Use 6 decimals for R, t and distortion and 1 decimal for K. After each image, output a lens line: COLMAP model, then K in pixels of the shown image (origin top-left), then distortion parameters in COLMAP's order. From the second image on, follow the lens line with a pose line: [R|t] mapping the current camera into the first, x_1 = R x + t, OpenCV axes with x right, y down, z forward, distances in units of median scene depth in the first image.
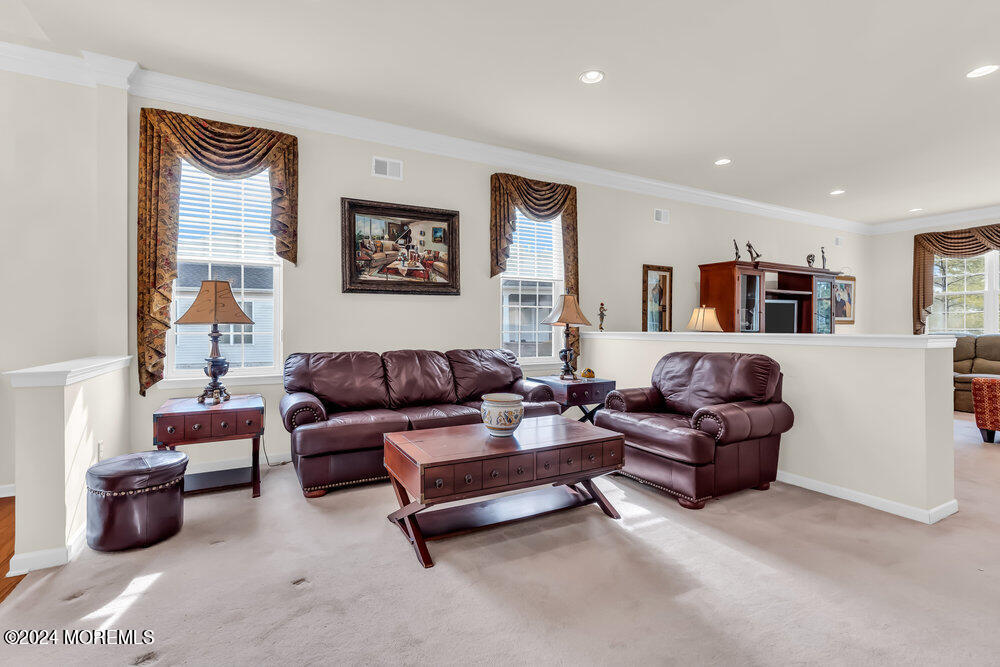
lens RADIAL K [[462.7, 0, 495.0], [0, 462.7, 328.7], [0, 0, 1]] dist [-0.002124, 0.001200]
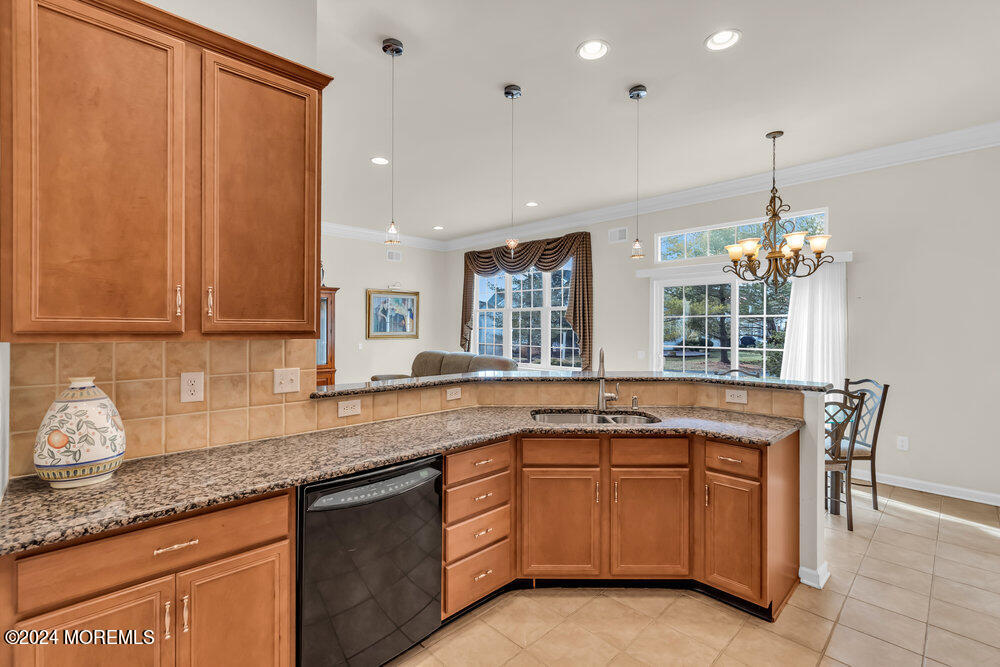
lens RADIAL K [[449.3, 0, 499.8], [0, 449.3, 331.2], [0, 0, 1]] dist [-0.001163, 0.000604]
pose [[0.964193, 0.002518, 0.265190, 1.326775], [-0.004266, 0.999973, 0.006018, -0.062362], [-0.265167, -0.006933, 0.964178, 0.013603]]
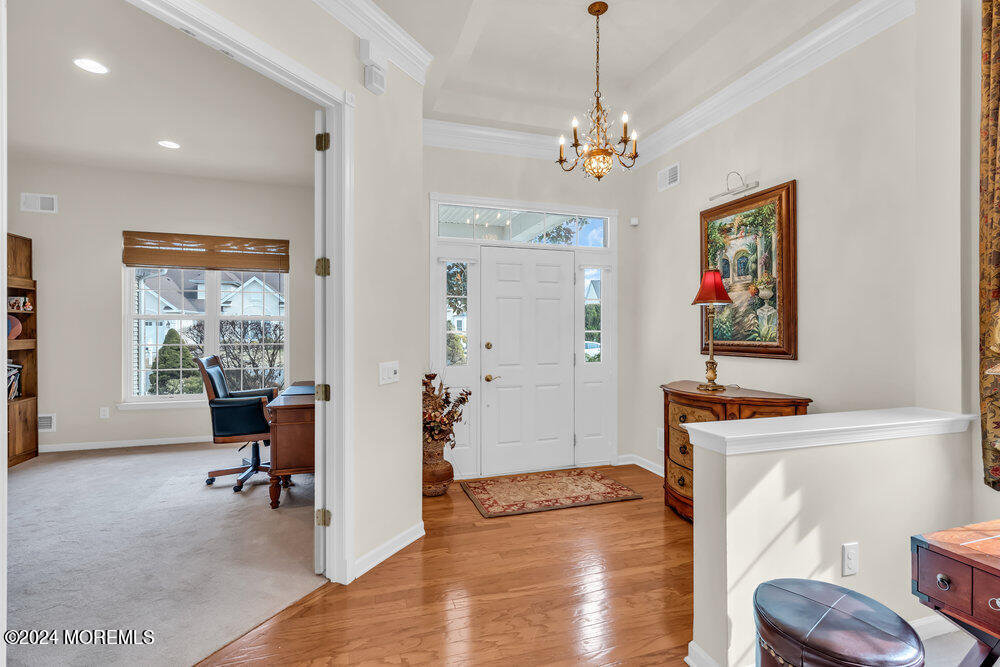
lens RADIAL K [[463.5, 0, 502.0], [0, 463.5, 325.9], [0, 0, 1]] dist [0.000226, 0.001020]
pose [[-0.189481, -0.008406, -0.981848, -0.064795], [-0.011569, 0.999913, -0.006328, -0.037137], [0.981816, 0.010160, -0.189562, 0.407230]]
